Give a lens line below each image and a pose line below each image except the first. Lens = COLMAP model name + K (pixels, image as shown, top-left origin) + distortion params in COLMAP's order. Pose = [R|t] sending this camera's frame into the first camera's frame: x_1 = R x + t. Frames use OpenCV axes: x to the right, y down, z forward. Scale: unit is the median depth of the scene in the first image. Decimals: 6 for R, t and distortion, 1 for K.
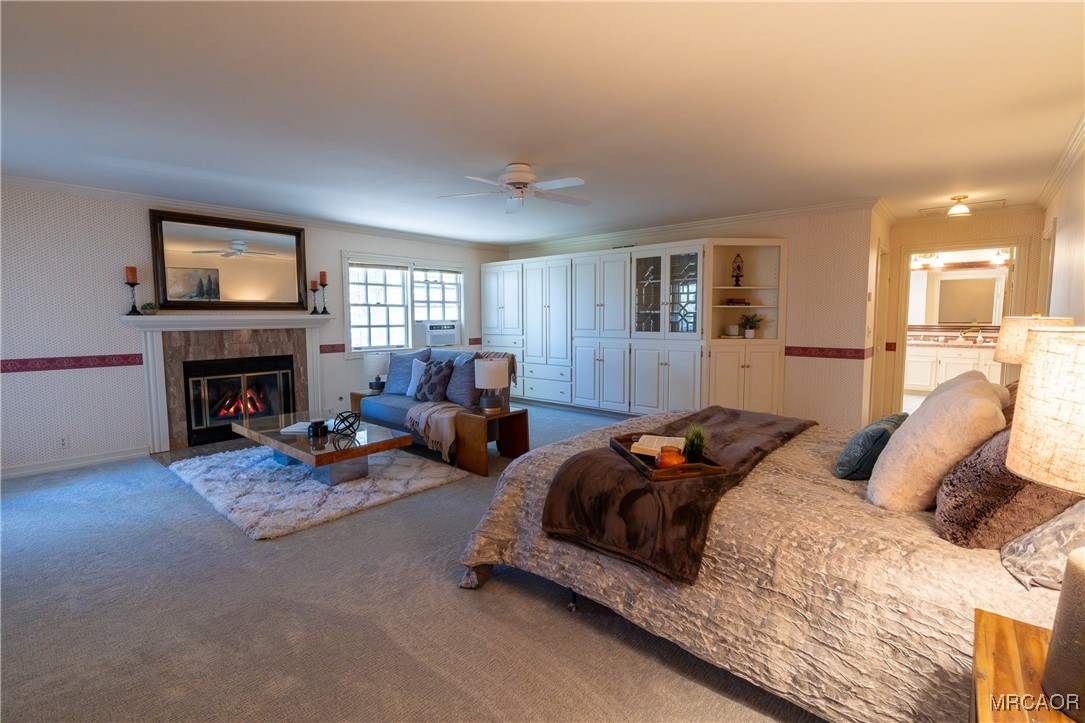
lens RADIAL K [[468.3, 0, 538.0], [0, 468.3, 357.0], [0, 0, 1]] dist [0.002745, -0.000133]
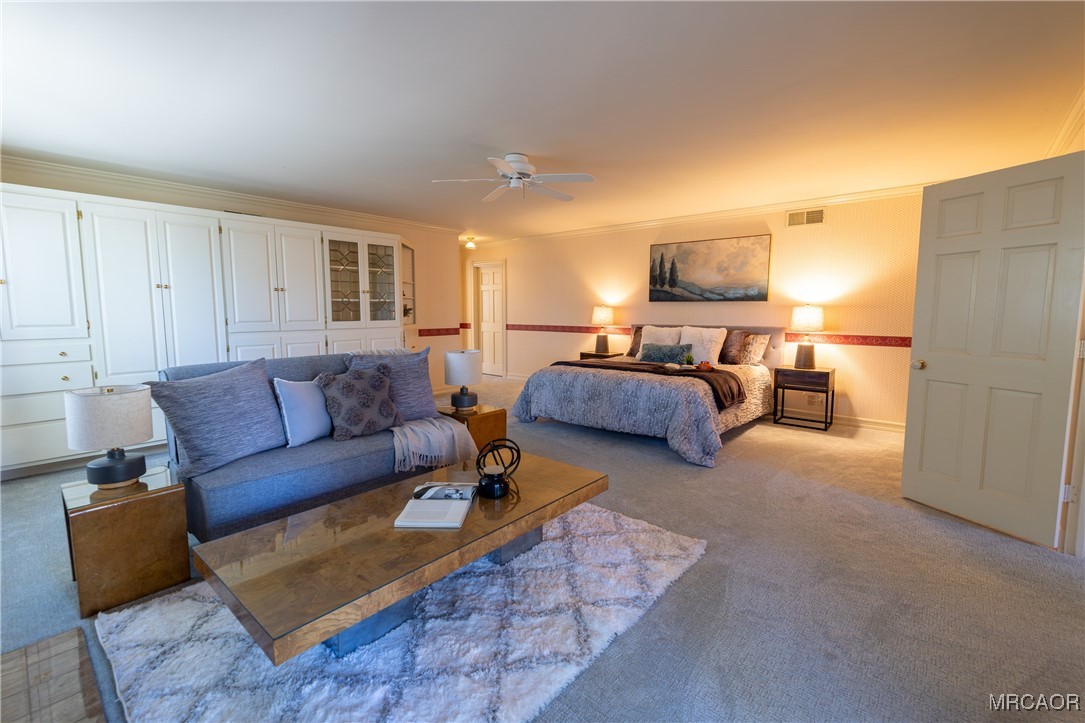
lens RADIAL K [[468.3, 0, 538.7], [0, 468.3, 354.1], [0, 0, 1]] dist [0.002745, -0.000133]
pose [[0.022315, -0.093112, 0.995406, -0.713672], [0.084303, 0.992283, 0.090930, -0.042987], [-0.996190, 0.081887, 0.029993, 0.615897]]
